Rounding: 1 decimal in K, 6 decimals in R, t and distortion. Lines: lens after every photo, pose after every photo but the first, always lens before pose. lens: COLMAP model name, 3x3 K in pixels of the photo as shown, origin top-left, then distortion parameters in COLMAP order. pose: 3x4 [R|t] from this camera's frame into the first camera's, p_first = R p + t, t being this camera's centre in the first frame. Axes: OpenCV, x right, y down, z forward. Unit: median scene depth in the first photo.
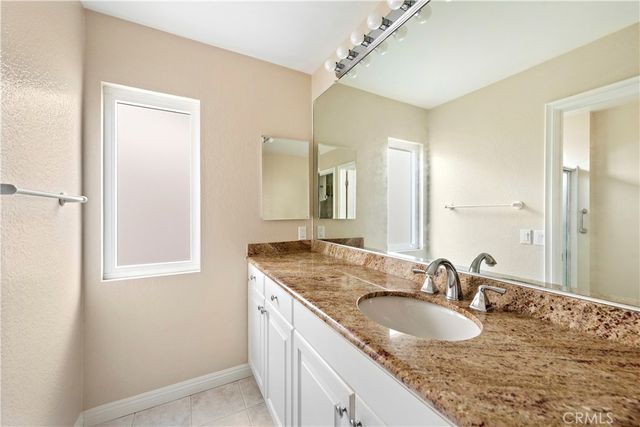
lens RADIAL K [[257.1, 0, 320.1], [0, 257.1, 210.4], [0, 0, 1]] dist [0.006707, -0.001336]
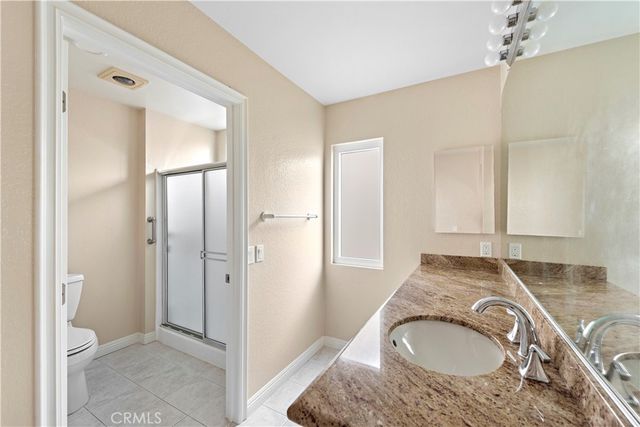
lens RADIAL K [[257.1, 0, 317.7], [0, 257.1, 214.8], [0, 0, 1]] dist [0.006707, -0.001336]
pose [[0.529442, 0.001848, -0.848344, 0.656444], [0.002336, 0.999991, 0.003636, -0.063182], [0.848343, -0.003907, 0.529433, 0.051904]]
